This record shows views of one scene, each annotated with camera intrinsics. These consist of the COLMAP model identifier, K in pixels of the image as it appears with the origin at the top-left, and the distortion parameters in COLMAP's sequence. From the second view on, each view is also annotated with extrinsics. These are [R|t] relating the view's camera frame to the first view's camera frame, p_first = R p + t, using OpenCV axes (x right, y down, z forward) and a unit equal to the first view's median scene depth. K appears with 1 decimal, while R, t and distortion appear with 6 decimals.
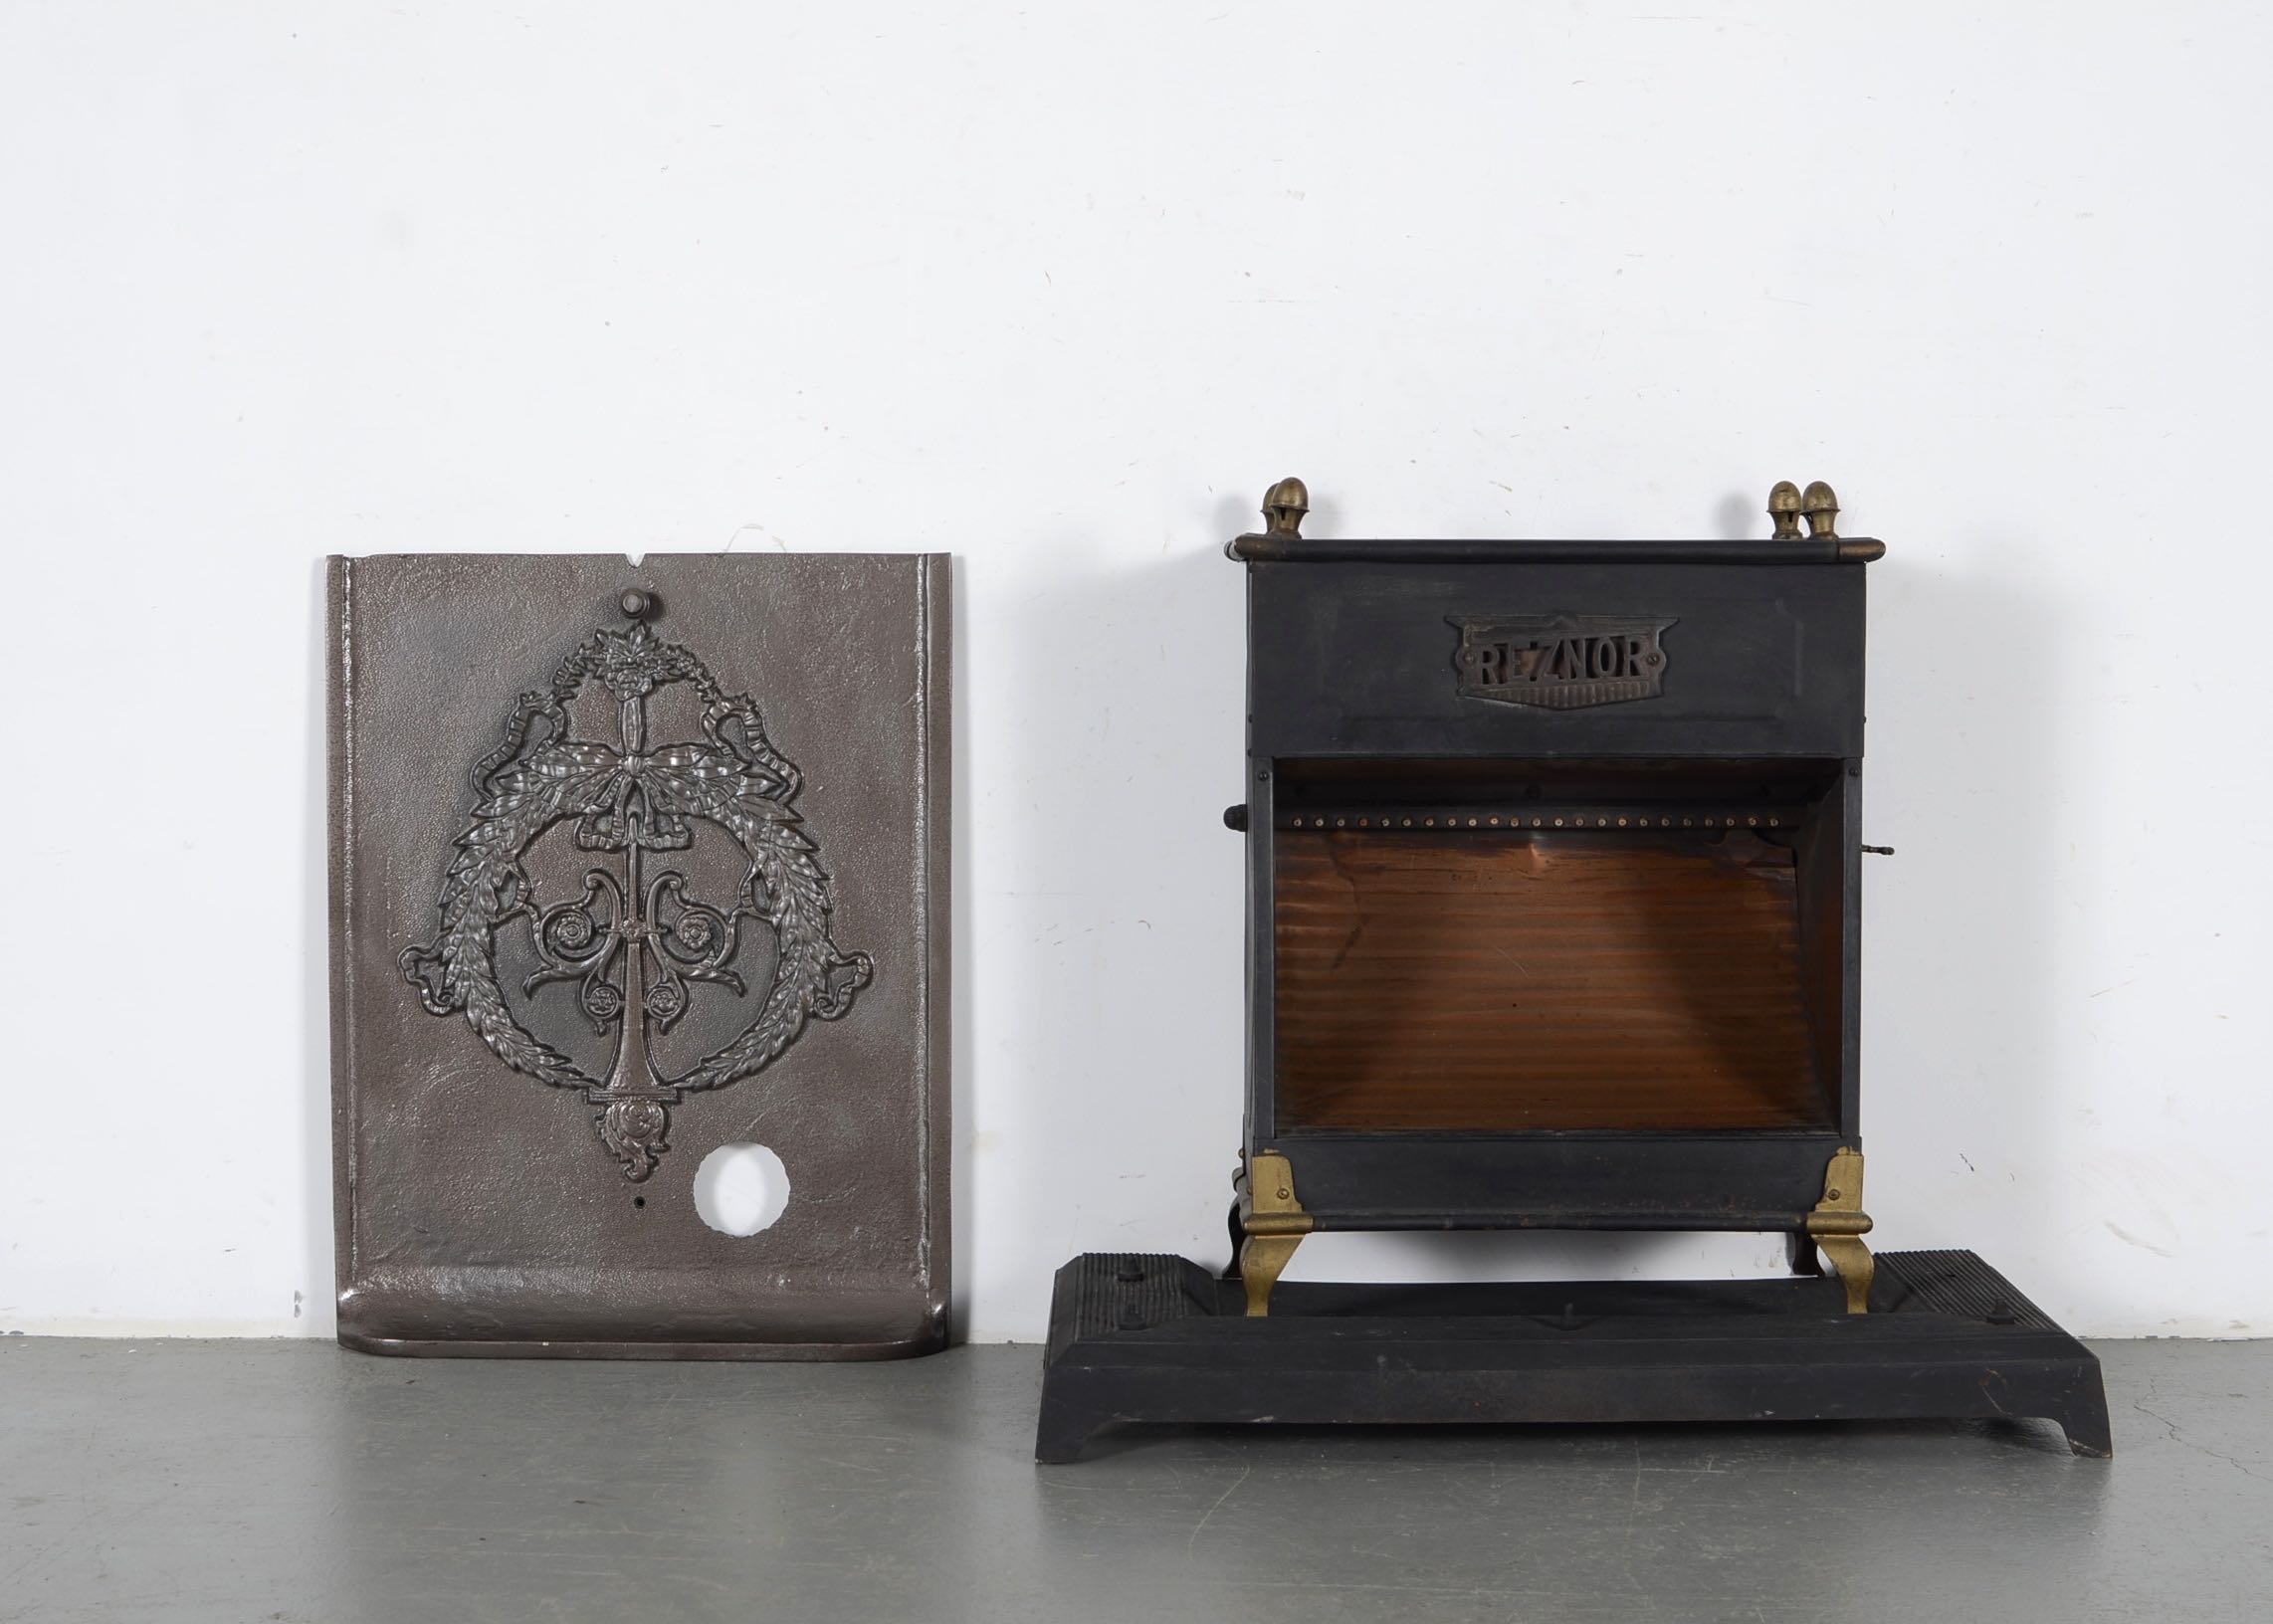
lens RADIAL K [[3713.6, 0, 1136.5], [0, 3713.6, 812.0], [0, 0, 1]] dist [-0.156483, 0.159274]
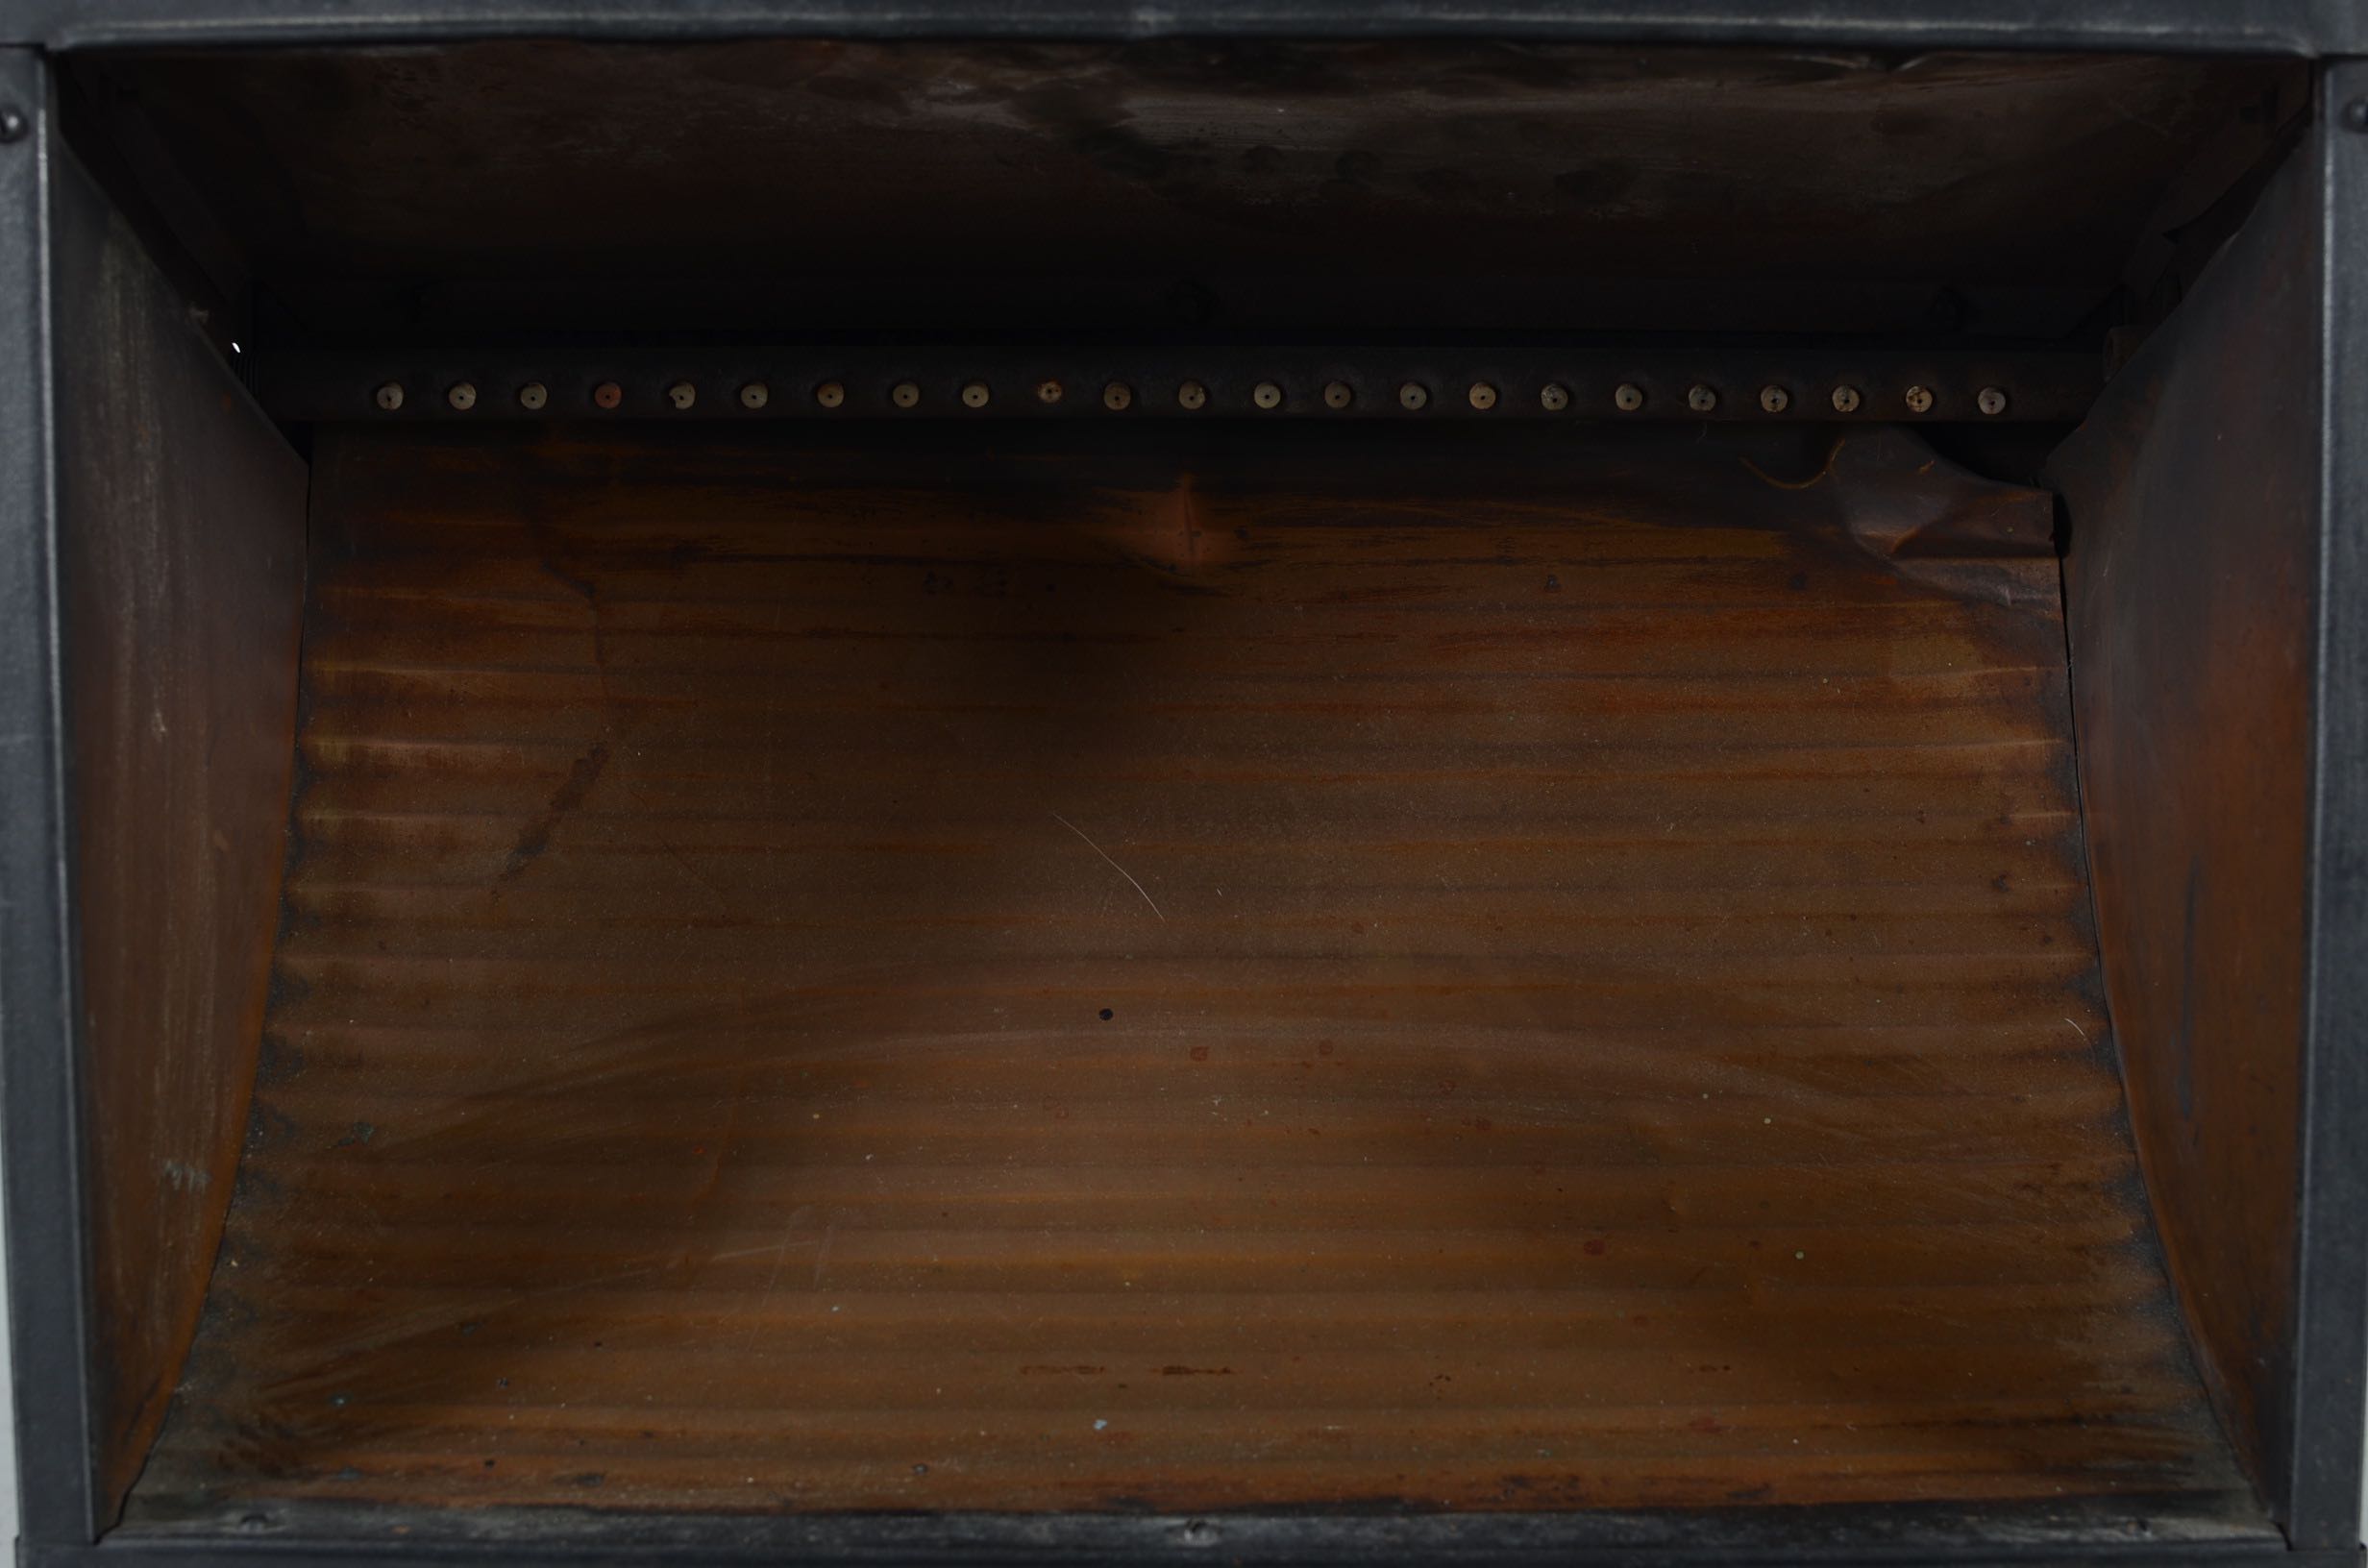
lens RADIAL K [[3662.5, 0, 1183.0], [0, 3662.5, 780.1], [0, 0, 1]] dist [-0.151099, 0.107966]
pose [[0.999994, 0.001623, 0.003033, 0.112792], [-0.001670, 0.999877, 0.015598, 0.030557], [-0.003008, -0.015603, 0.999874, 0.749925]]
